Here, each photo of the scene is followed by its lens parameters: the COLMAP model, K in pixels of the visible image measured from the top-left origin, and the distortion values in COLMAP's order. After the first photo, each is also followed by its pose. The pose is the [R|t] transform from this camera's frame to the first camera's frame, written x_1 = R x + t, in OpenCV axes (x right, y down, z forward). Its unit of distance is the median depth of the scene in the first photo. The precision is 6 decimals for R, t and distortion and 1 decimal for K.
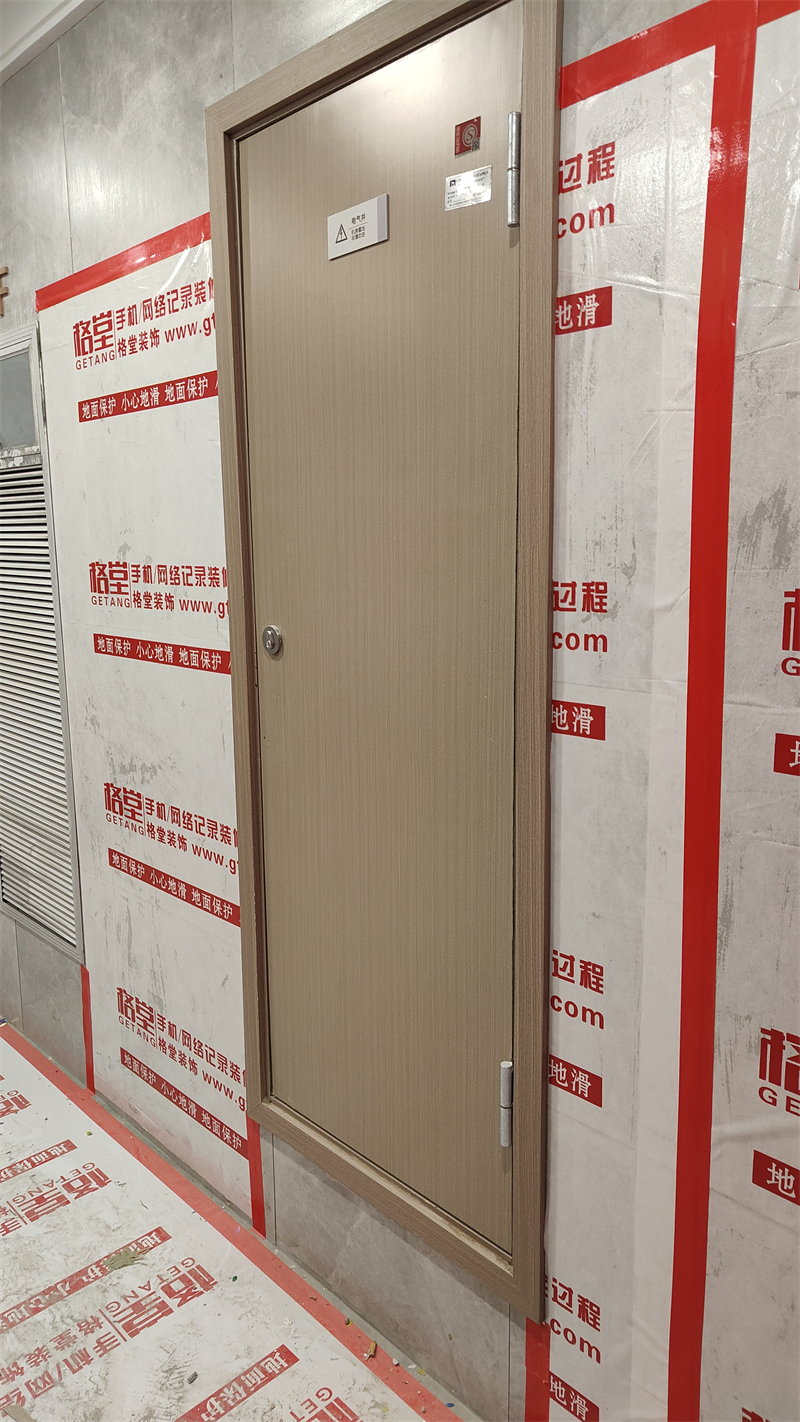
lens RADIAL K [[988.1, 0, 407.5], [0, 988.1, 711.8], [0, 0, 1]] dist [0.019157, -0.011219]
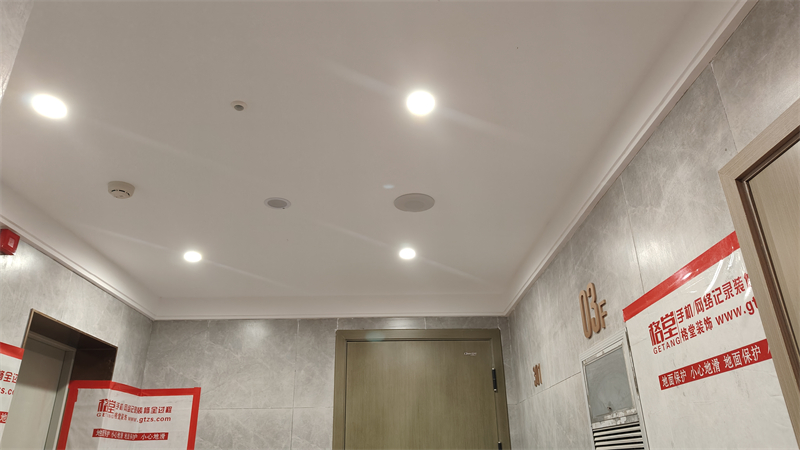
lens RADIAL K [[555.9, 0, 403.8], [0, 555.9, 217.9], [0, 0, 1]] dist [0.019157, -0.011219]
pose [[0.741101, -0.279781, -0.610321, -0.051374], [-0.105303, 0.849349, -0.517222, -0.053138], [0.663084, 0.447582, 0.599991, 0.180382]]
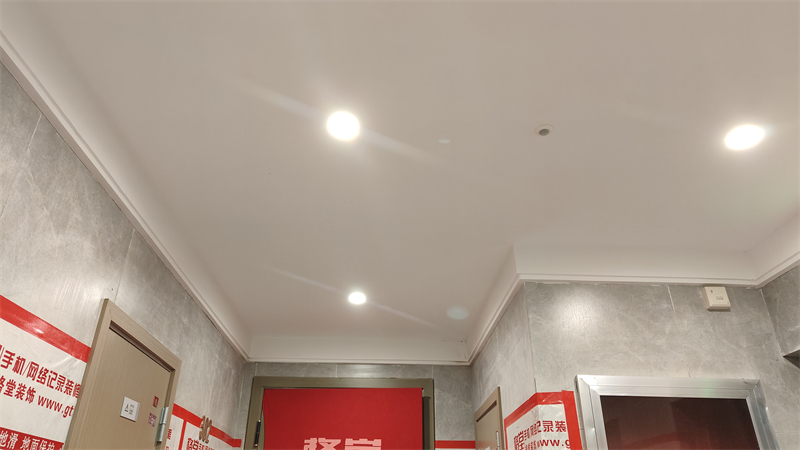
lens RADIAL K [[555.9, 0, 398.8], [0, 555.9, 225.4], [0, 0, 1]] dist [0.019157, -0.011219]
pose [[-0.747993, 0.315689, 0.583821, -1.080658], [0.111869, 0.927019, -0.357940, -0.260324], [-0.654211, -0.202425, -0.728720, 1.229397]]
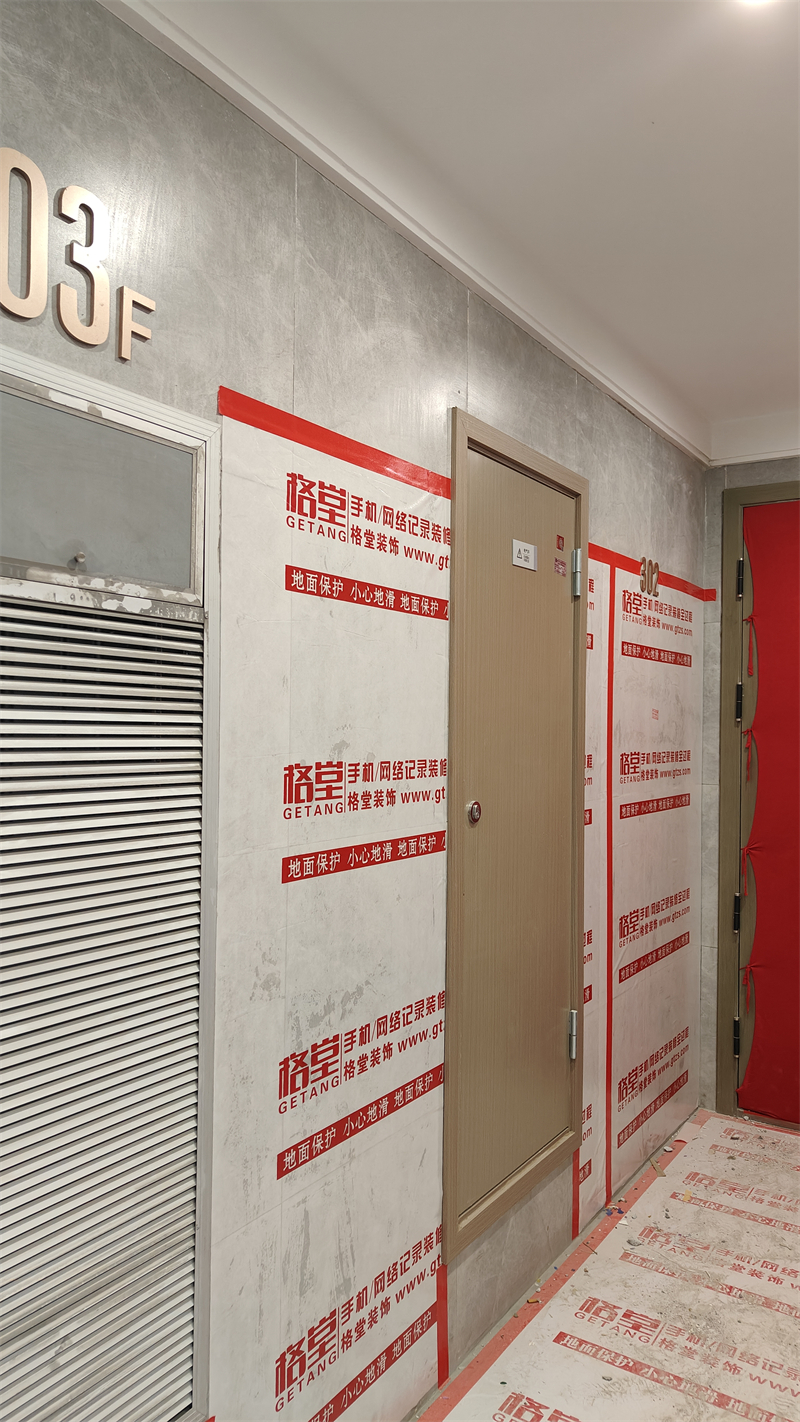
lens RADIAL K [[988.1, 0, 400.0], [0, 988.1, 713.8], [0, 0, 1]] dist [0.019157, -0.011219]
pose [[-0.227877, 0.014704, 0.973579, -1.233089], [0.156836, 0.987384, 0.021797, -0.218535], [-0.960976, 0.157660, -0.227308, 1.225280]]
